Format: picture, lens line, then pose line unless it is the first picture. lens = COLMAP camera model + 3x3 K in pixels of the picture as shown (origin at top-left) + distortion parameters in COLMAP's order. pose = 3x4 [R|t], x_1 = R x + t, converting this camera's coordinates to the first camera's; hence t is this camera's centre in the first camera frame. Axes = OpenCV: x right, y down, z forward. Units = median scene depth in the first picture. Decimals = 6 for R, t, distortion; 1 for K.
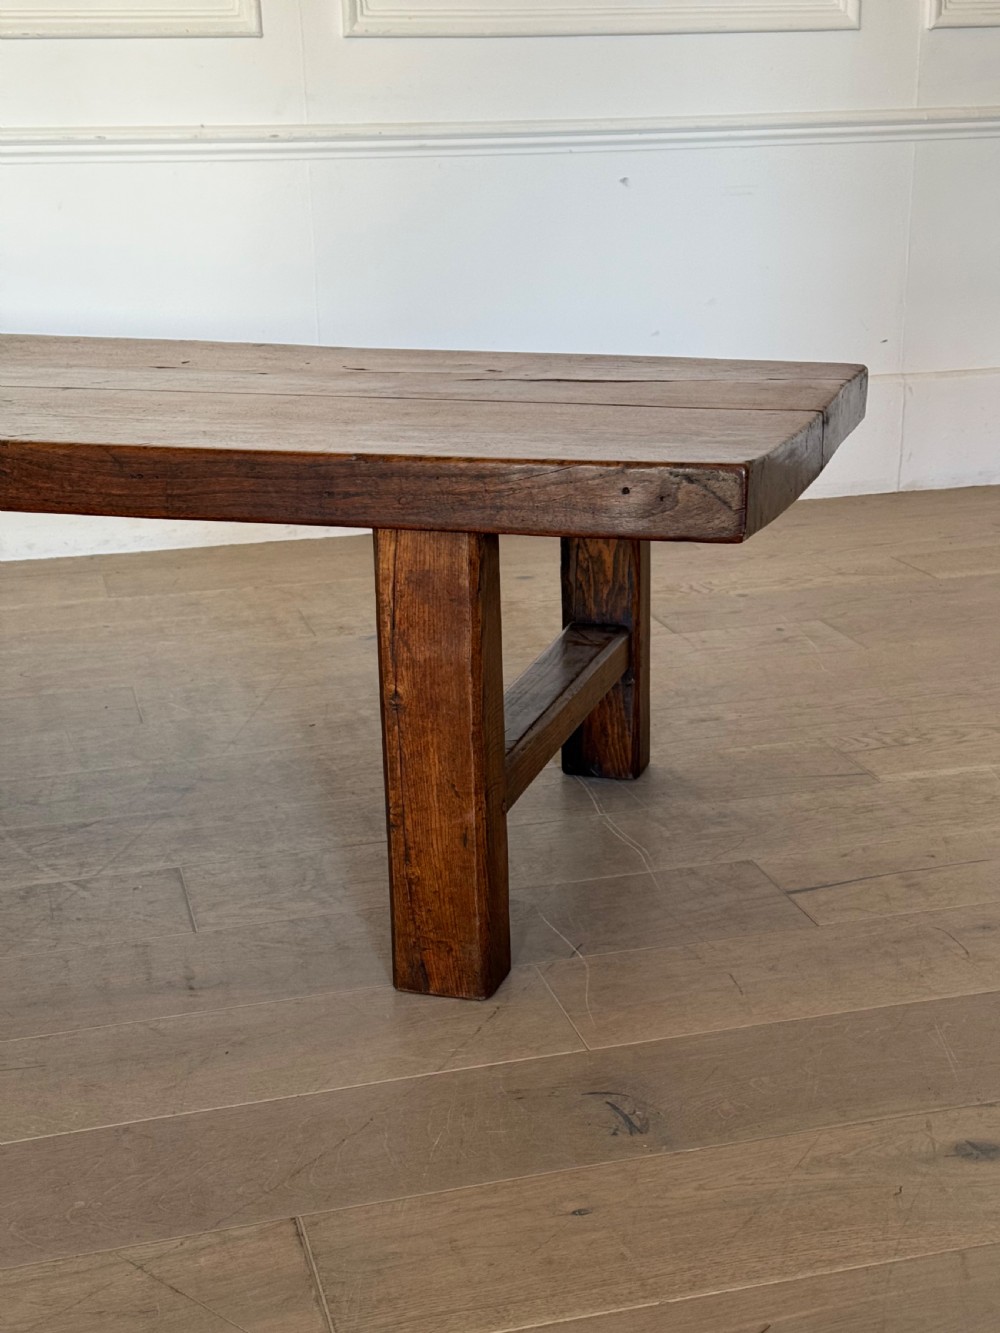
lens RADIAL K [[1876.7, 0, 513.3], [0, 1876.7, 666.1], [0, 0, 1]] dist [0.200029, -0.462893]
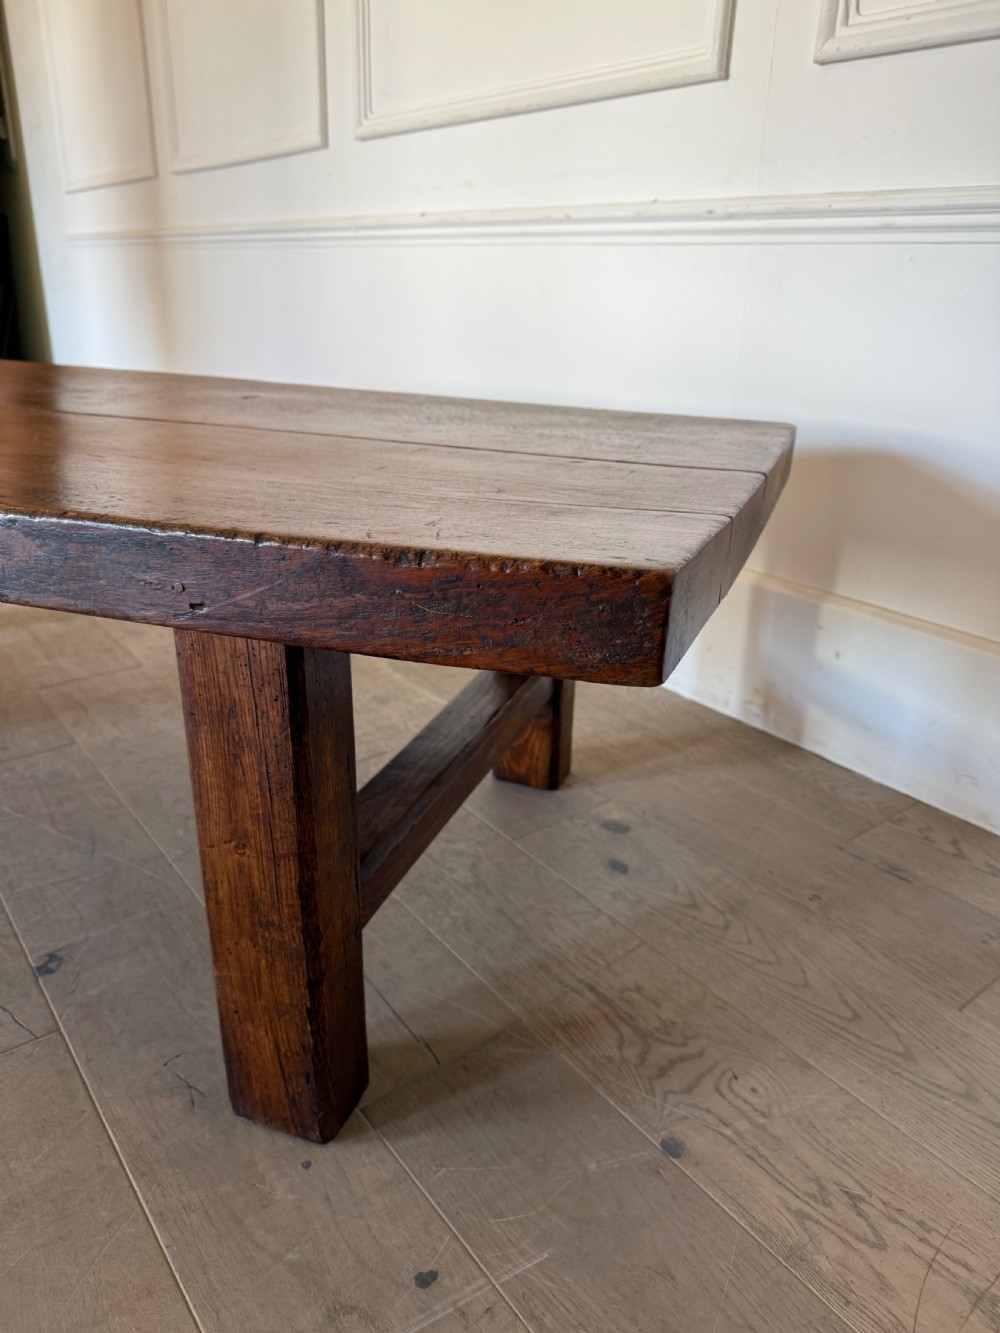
lens RADIAL K [[960.9, 0, 497.2], [0, 960.9, 665.0], [0, 0, 1]] dist [-0.004296, 0.002290]
pose [[0.374789, 0.380890, -0.845255, 0.429102], [-0.285259, 0.914857, 0.285769, -0.336942], [0.882134, 0.134014, 0.451531, 1.325533]]
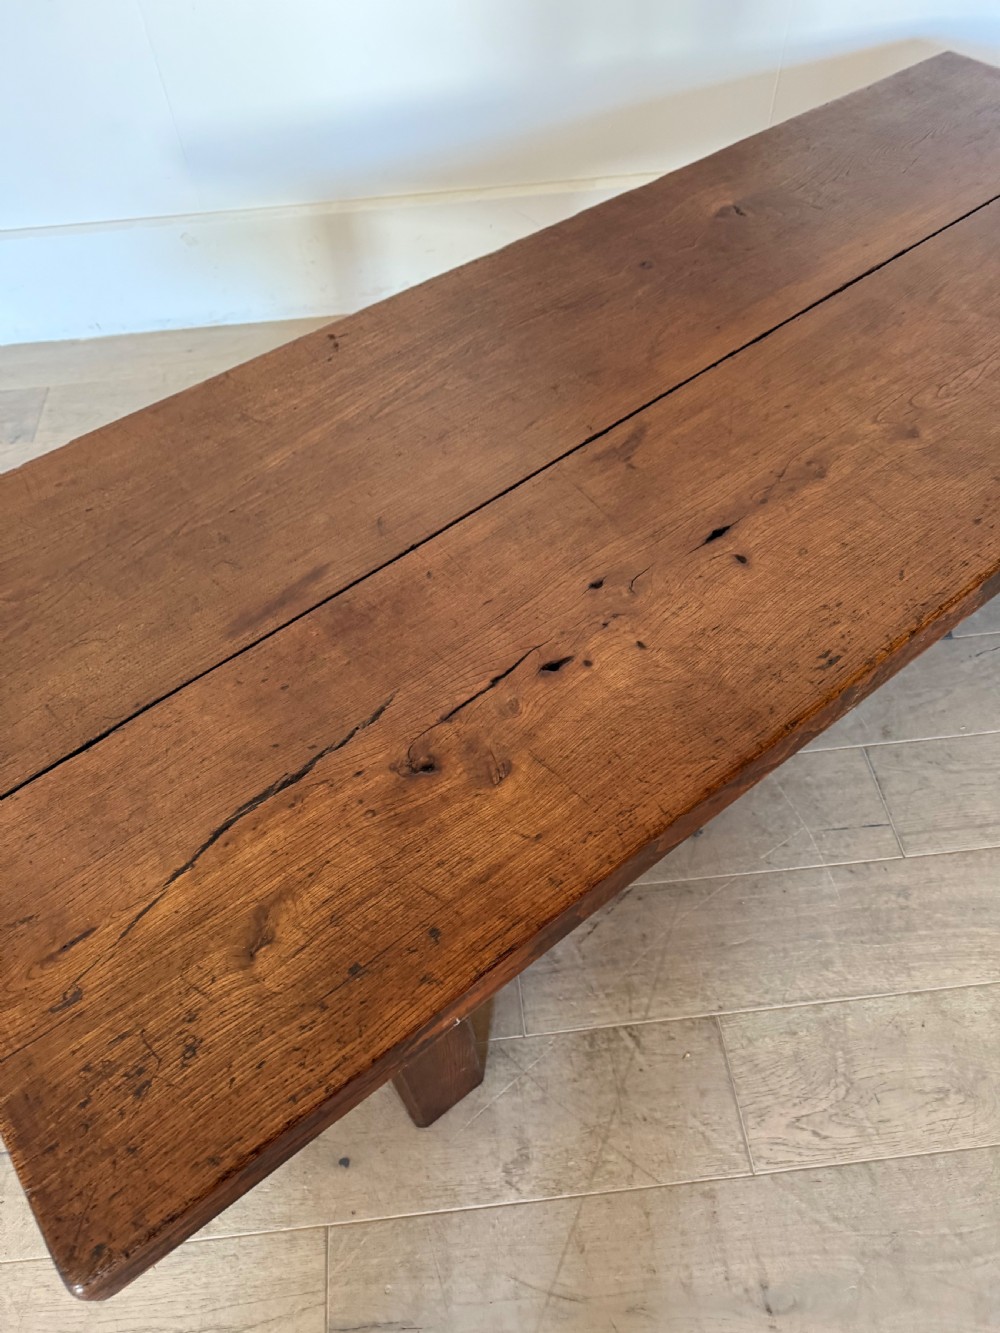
lens RADIAL K [[949.0, 0, 496.7], [0, 949.0, 674.2], [0, 0, 1]] dist [0.034544, -0.053093]
pose [[0.986249, 0.120269, -0.113348, -0.279768], [-0.026397, 0.791691, 0.610352, -0.419313], [0.163143, -0.598967, 0.783979, 0.685486]]
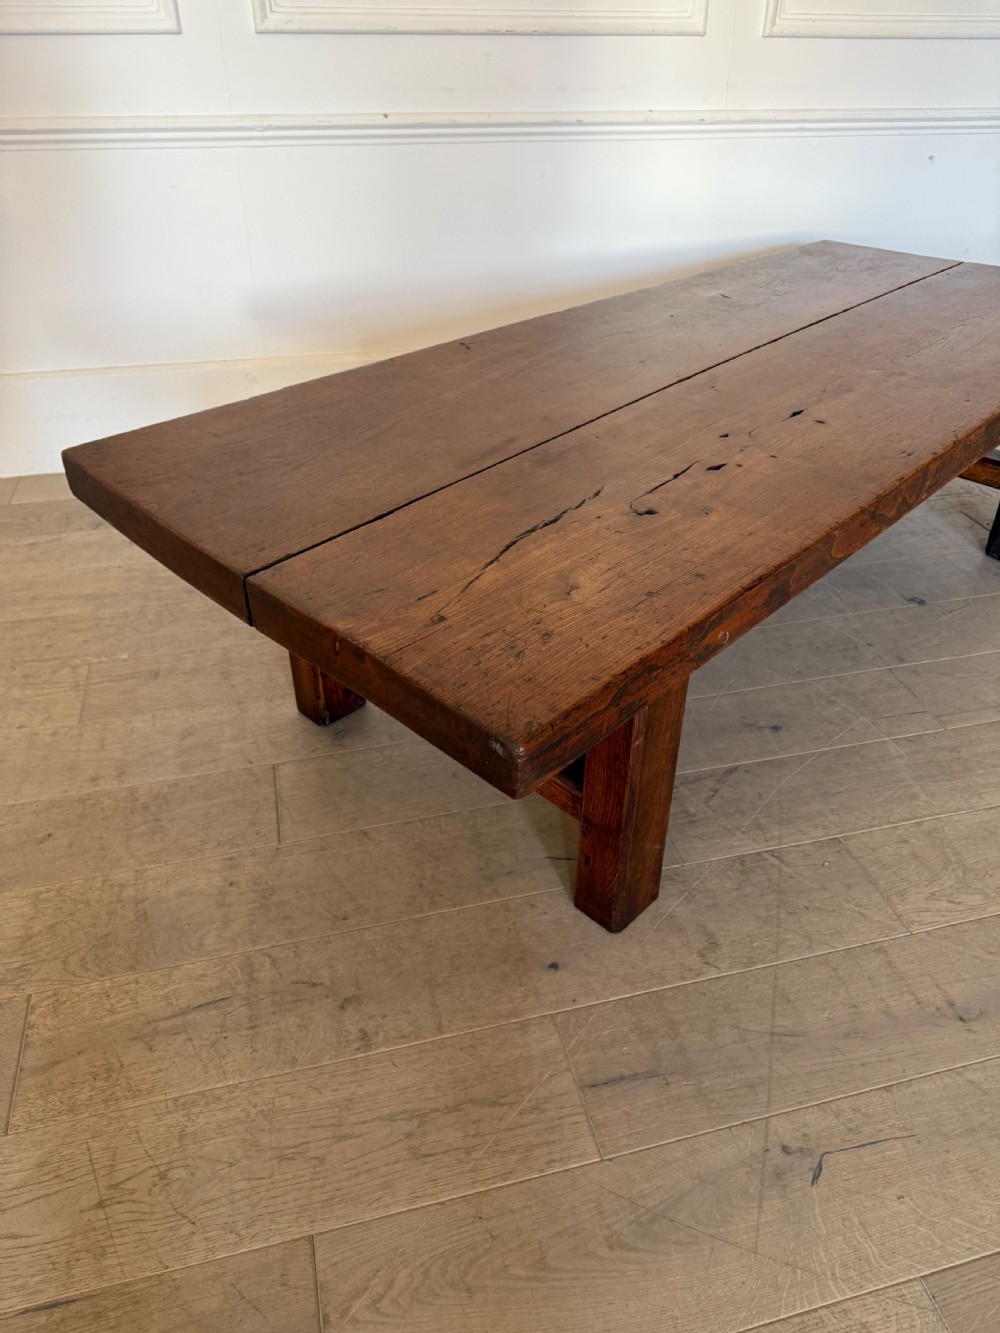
lens RADIAL K [[954.5, 0, 511.3], [0, 954.5, 665.9], [0, 0, 1]] dist [0.050710, -0.073542]
pose [[0.999387, 0.032750, 0.012382, -0.436880], [-0.034989, 0.947110, 0.318996, -0.220524], [-0.001280, -0.319234, 0.947675, 0.426844]]
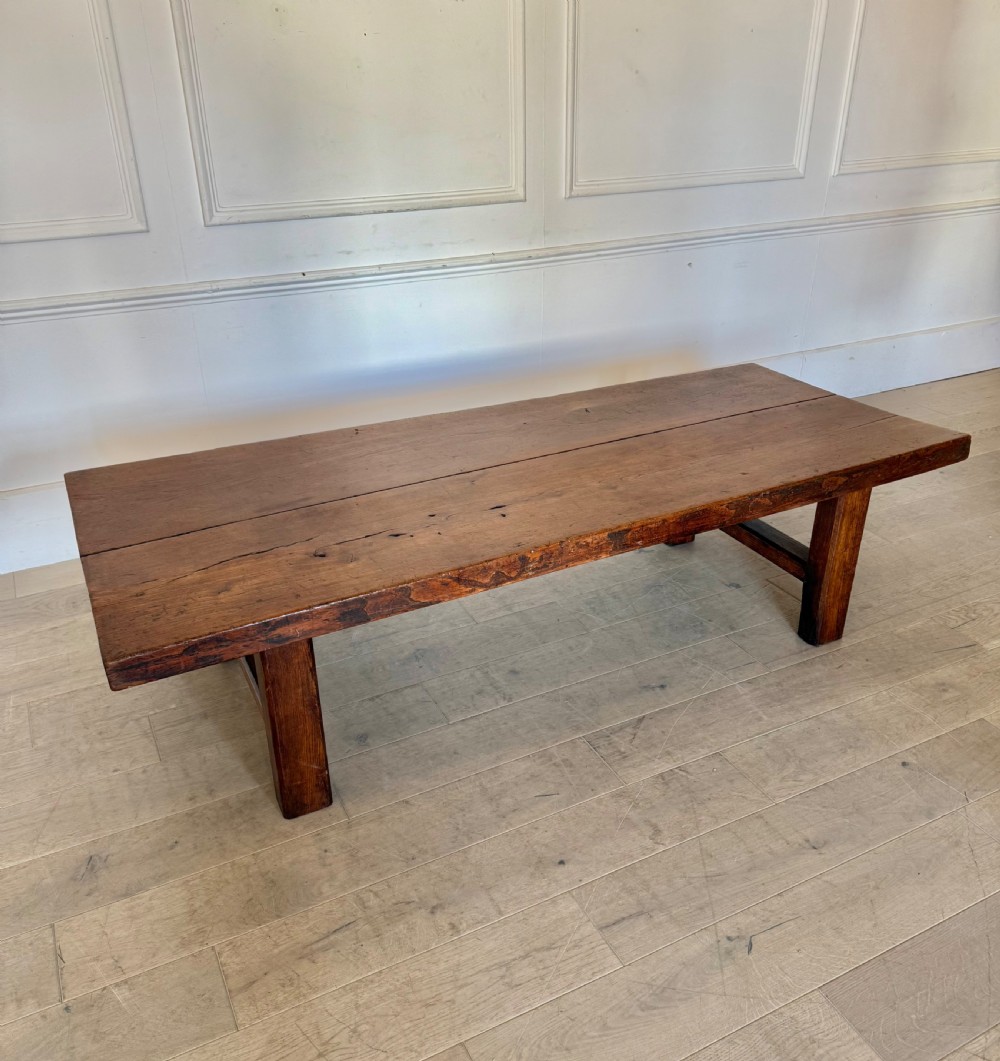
lens RADIAL K [[942.0, 0, 506.4], [0, 942.0, 554.9], [0, 0, 1]] dist [0.160059, -0.321977]
pose [[0.977489, -0.084595, 0.193285, -0.598630], [0.043786, 0.977492, 0.206379, -0.326127], [-0.206393, -0.193270, 0.959192, 0.133585]]
